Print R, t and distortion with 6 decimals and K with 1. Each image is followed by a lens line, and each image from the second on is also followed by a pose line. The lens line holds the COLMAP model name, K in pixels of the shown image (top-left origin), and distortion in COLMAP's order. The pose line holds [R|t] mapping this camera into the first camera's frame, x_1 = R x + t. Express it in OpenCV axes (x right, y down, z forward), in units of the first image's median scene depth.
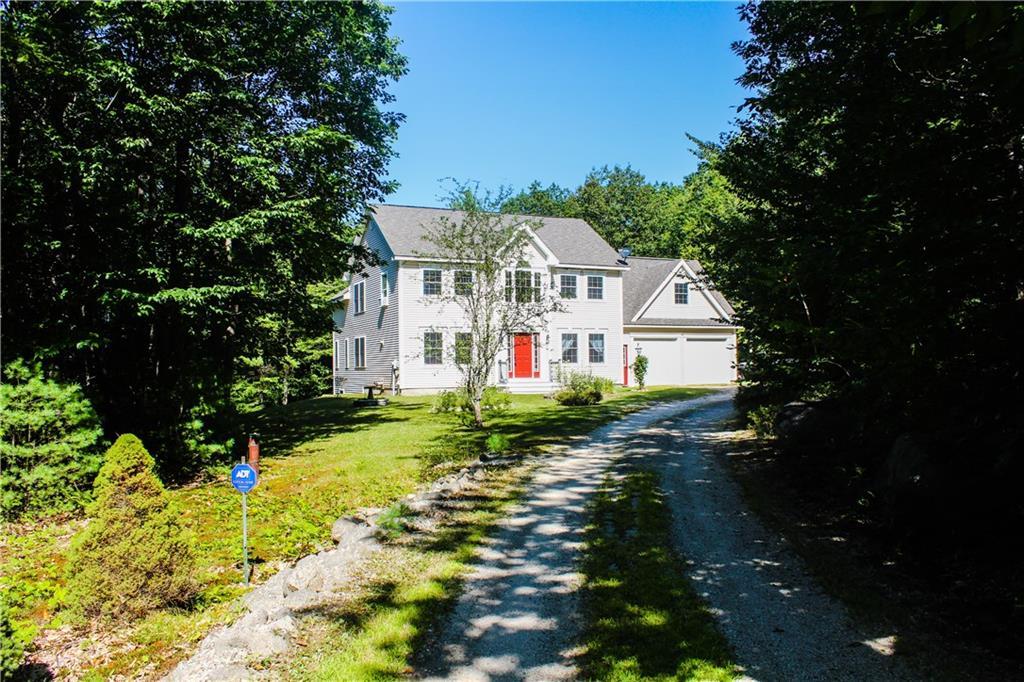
lens RADIAL K [[852.2, 0, 511.6], [0, 852.2, 342.0], [0, 0, 1]] dist [-0.084879, 0.009062]
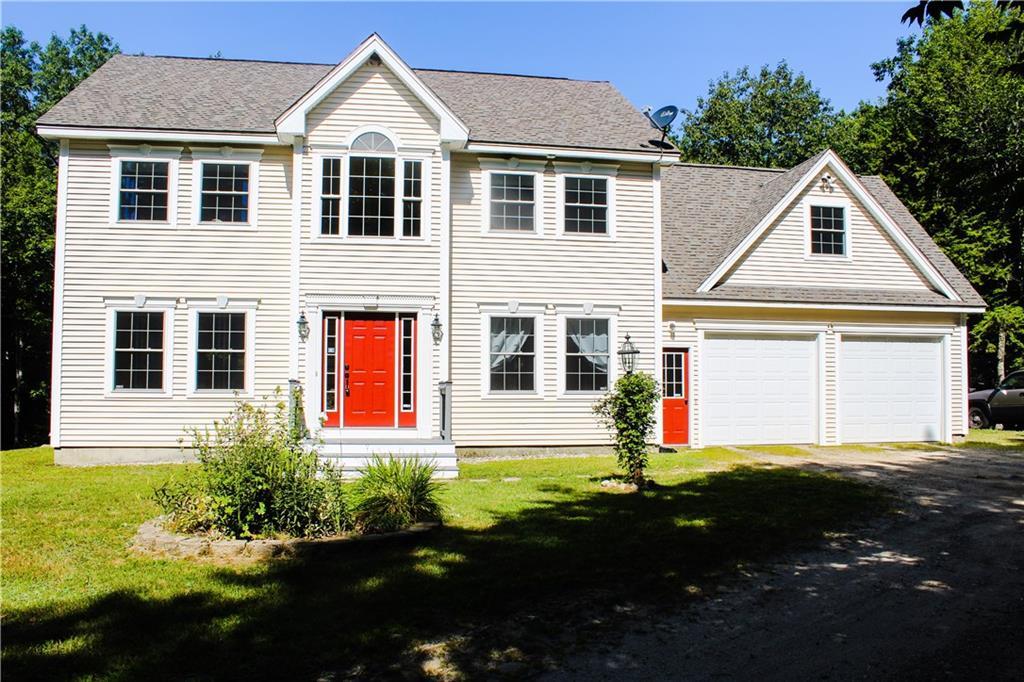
lens RADIAL K [[852.2, 0, 513.2], [0, 852.2, 372.4], [0, 0, 1]] dist [-0.084879, 0.009062]
pose [[0.969443, 0.008003, -0.245185, 0.164914], [-0.003721, 0.999832, 0.017926, 0.008832], [0.245287, -0.016466, 0.969311, 0.600167]]
